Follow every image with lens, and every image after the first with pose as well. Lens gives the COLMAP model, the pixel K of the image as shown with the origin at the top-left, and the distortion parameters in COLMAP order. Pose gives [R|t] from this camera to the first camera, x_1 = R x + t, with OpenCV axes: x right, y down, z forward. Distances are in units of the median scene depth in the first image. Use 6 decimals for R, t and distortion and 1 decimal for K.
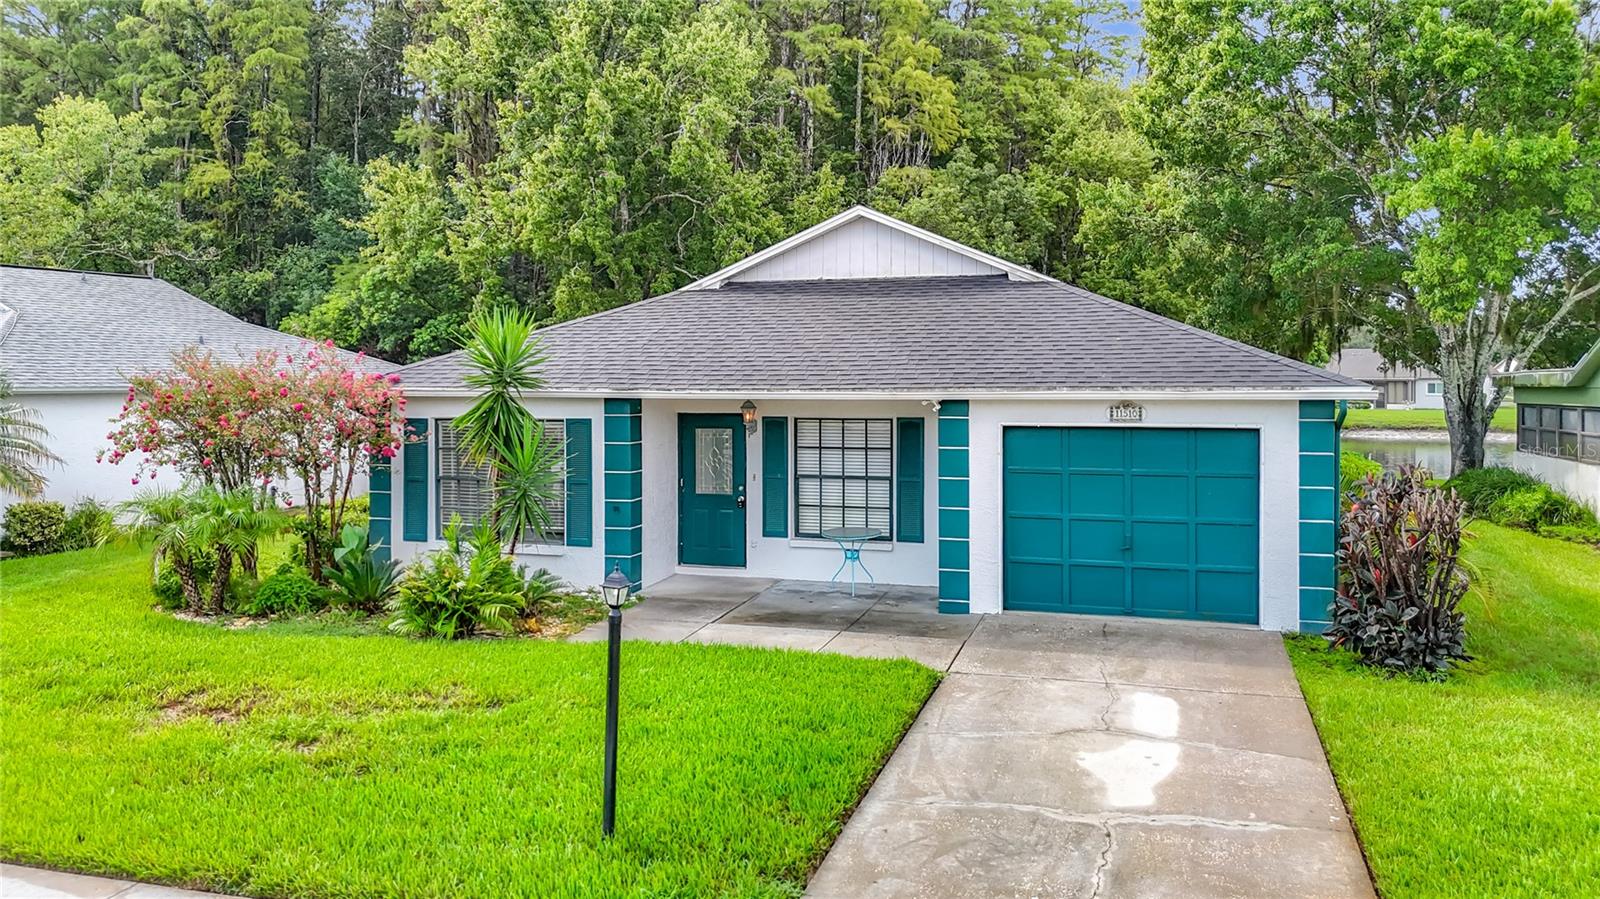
lens RADIAL K [[1224.8, 0, 792.8], [0, 1224.8, 402.6], [0, 0, 1]] dist [0.029782, -0.045738]
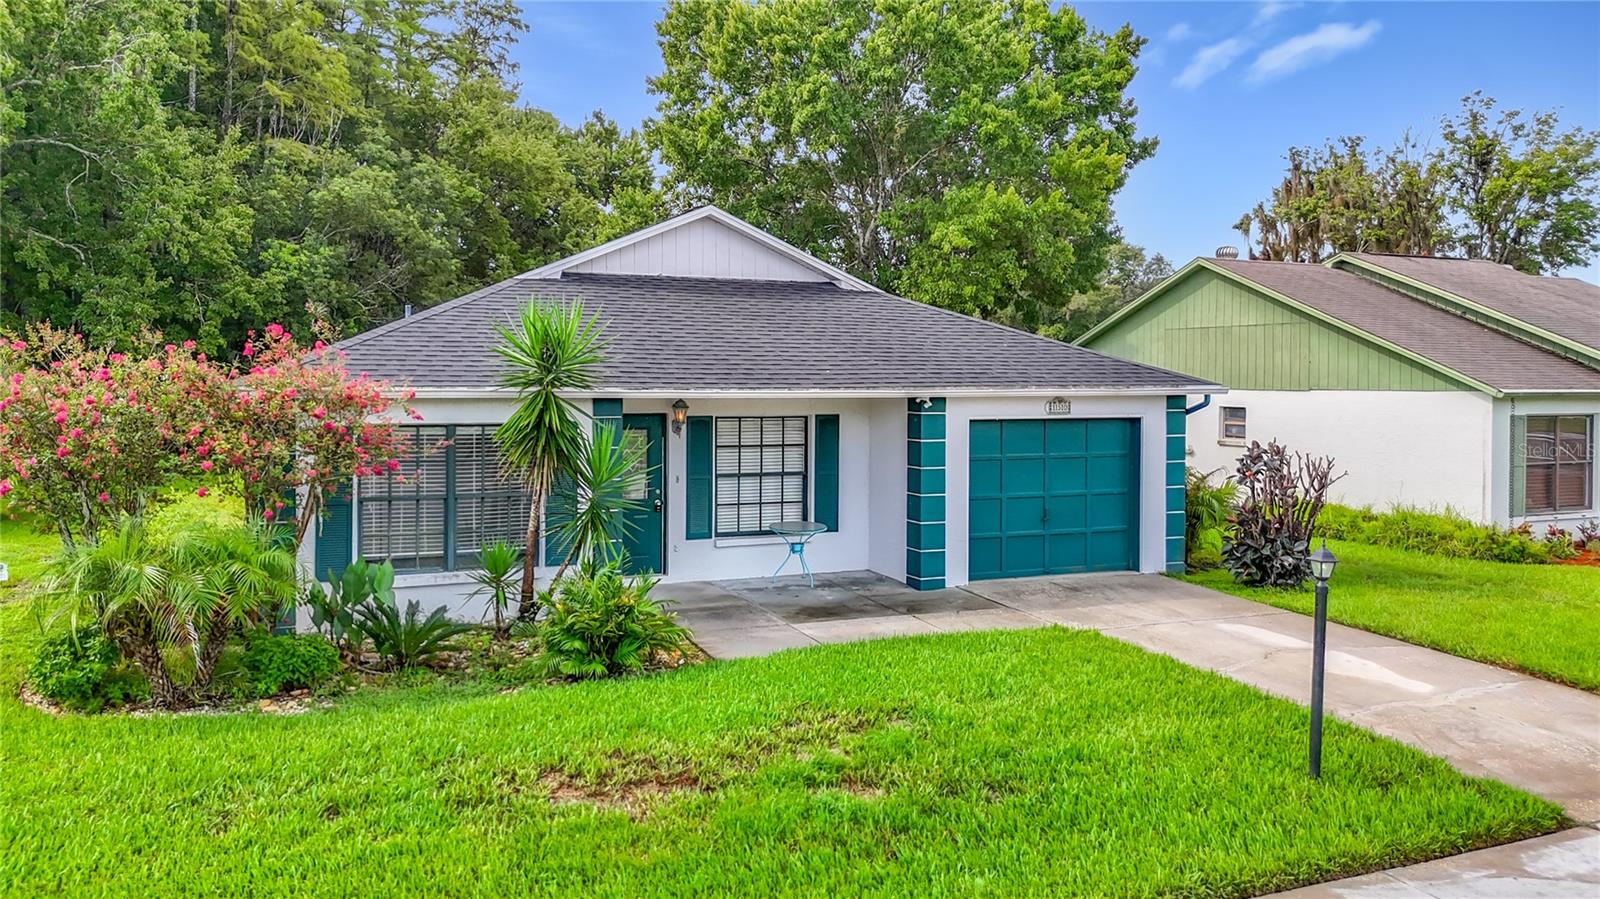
lens RADIAL K [[1216.9, 0, 793.2], [0, 1216.9, 408.0], [0, 0, 1]] dist [0.069566, -0.095931]
pose [[0.762933, -0.012285, 0.646361, -0.597109], [0.008773, 0.999924, 0.008650, -0.002846], [-0.646418, -0.000929, 0.762983, 0.211687]]
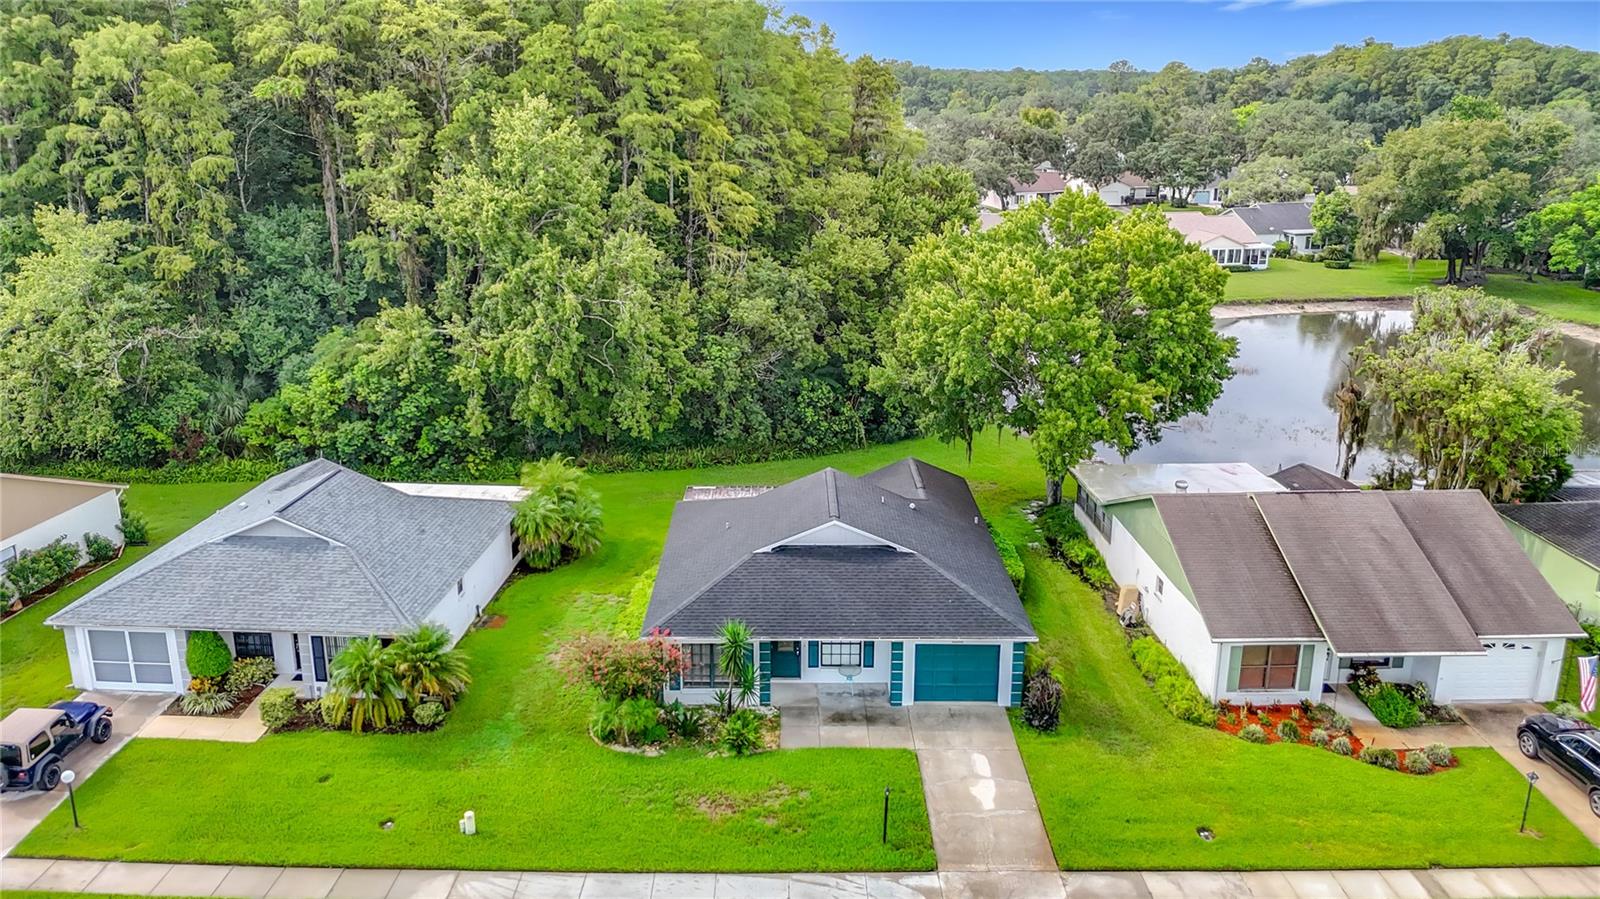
lens RADIAL K [[1216.9, 0, 793.2], [0, 1216.9, 408.0], [0, 0, 1]] dist [0.069566, -0.095931]
pose [[0.953759, -0.075220, 0.291009, -0.755590], [0.004665, 0.971768, 0.235893, -1.016533], [-0.300537, -0.223627, 0.927183, -1.207720]]
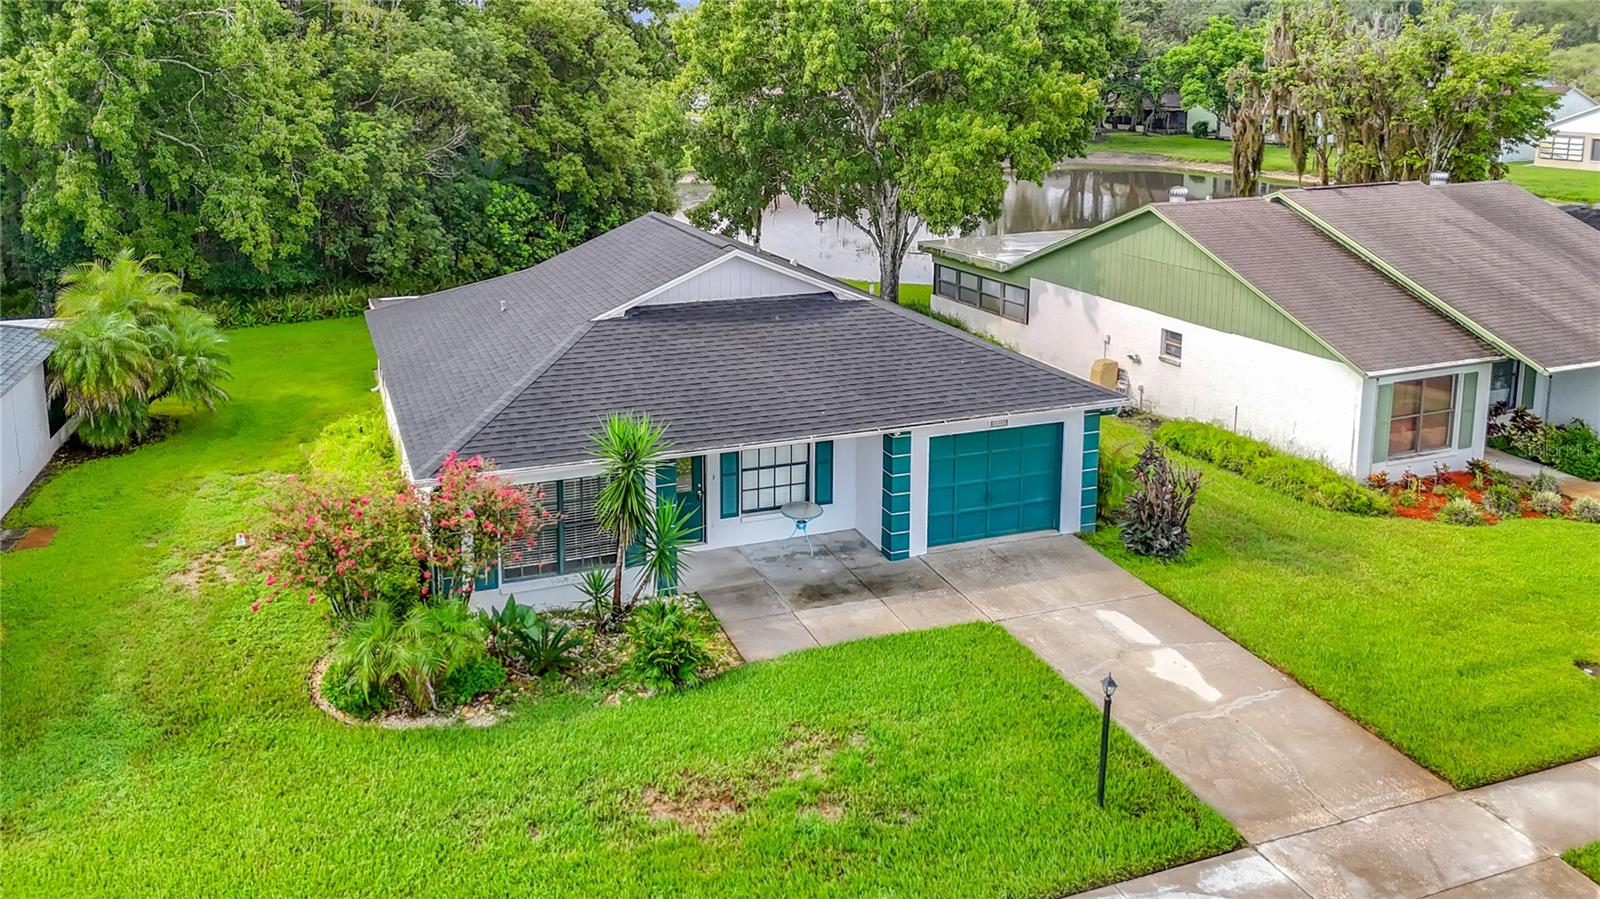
lens RADIAL K [[1243.7, 0, 746.9], [0, 1243.7, 279.1], [0, 0, 1]] dist [0.035433, -0.012560]
pose [[0.797789, -0.108520, 0.593090, -0.792336], [0.014667, 0.986871, 0.160843, -0.372689], [-0.602758, -0.119620, 0.788907, -0.053755]]
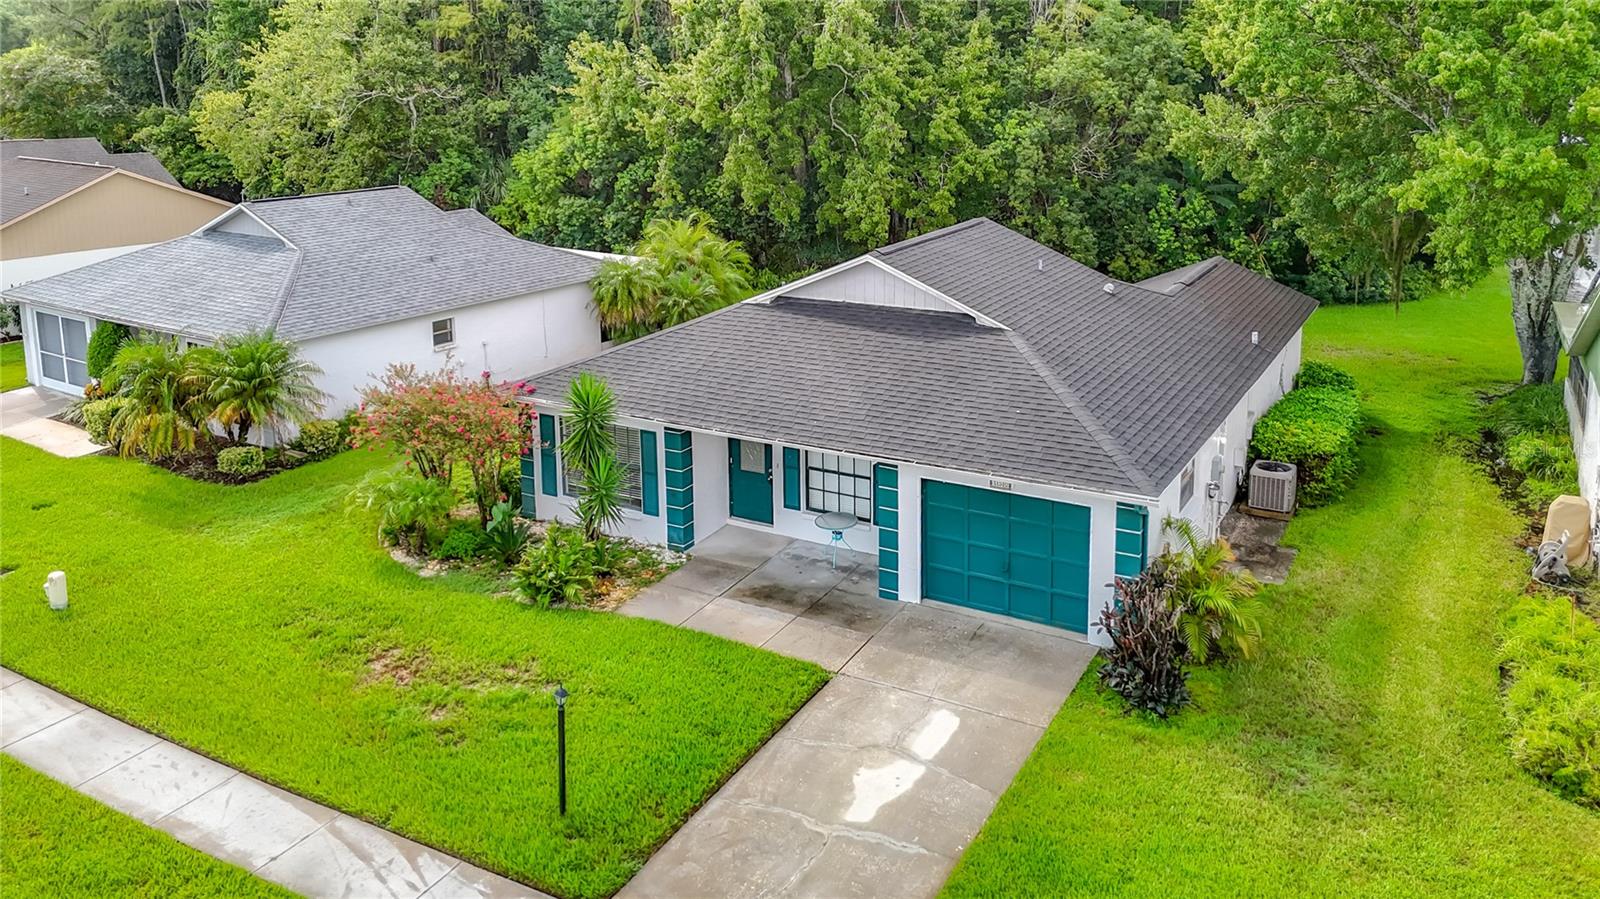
lens RADIAL K [[1246.1, 0, 773.1], [0, 1246.1, 305.8], [0, 0, 1]] dist [0.033971, -0.003036]
pose [[0.973612, 0.032262, -0.225919, 0.280584], [0.007547, 0.984864, 0.173165, -0.366748], [0.228086, -0.170300, 0.958632, -0.320024]]
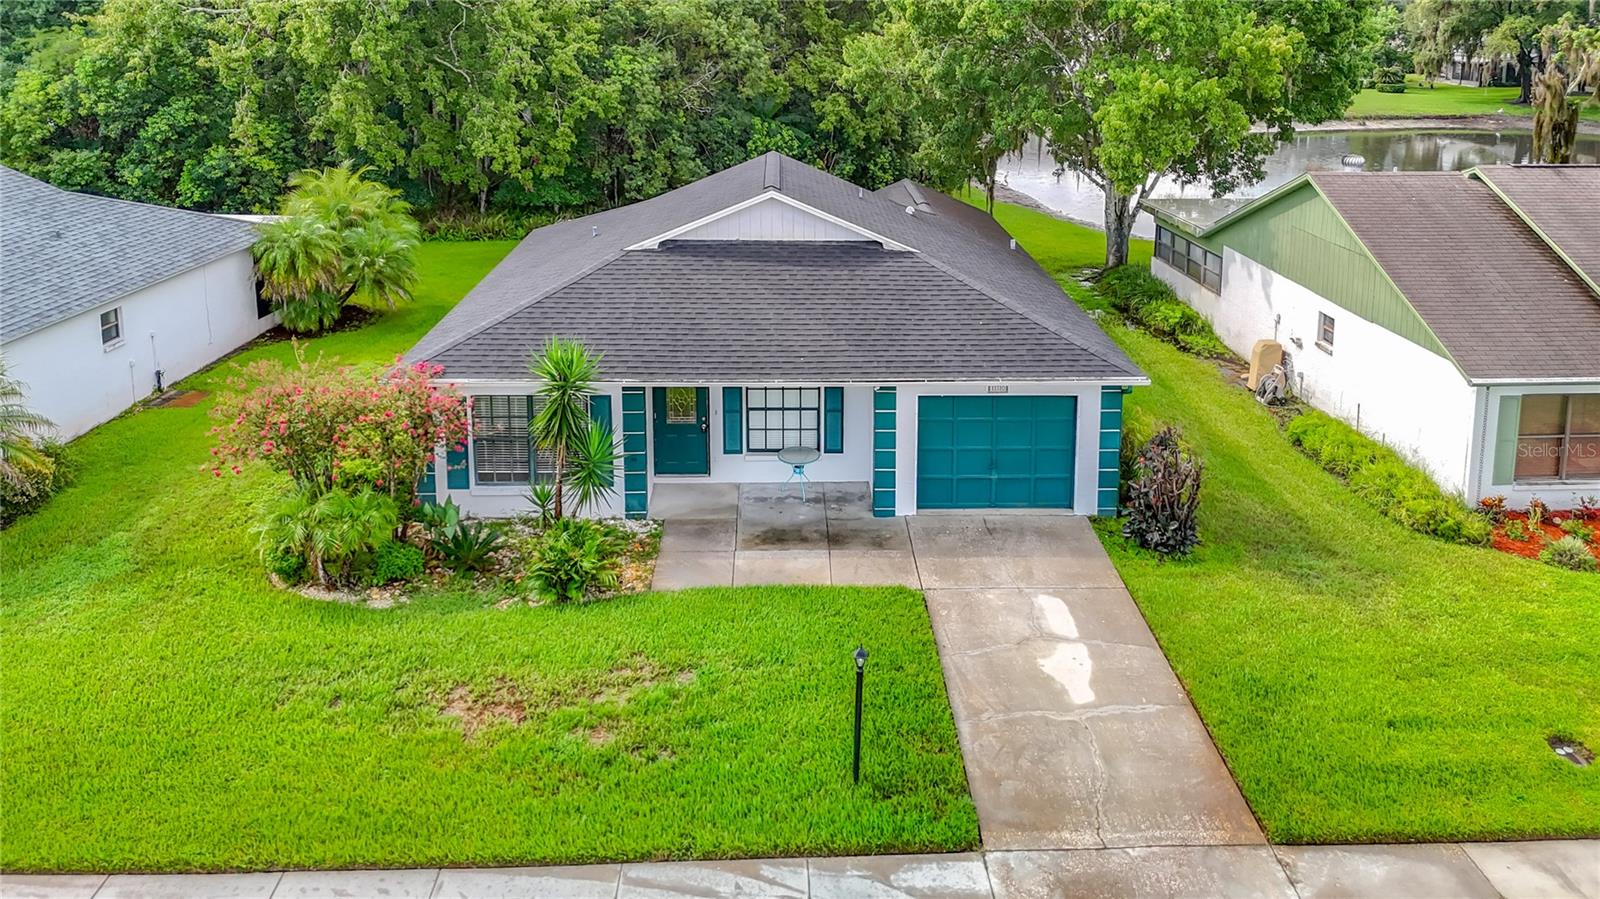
lens RADIAL K [[1251.8, 0, 843.5], [0, 1251.8, 247.5], [0, 0, 1]] dist [0.032983, -0.007150]
pose [[0.937708, -0.052934, 0.343369, -0.370488], [-0.009657, 0.983972, 0.178061, -0.370347], [-0.347291, -0.170285, 0.922167, -0.289098]]
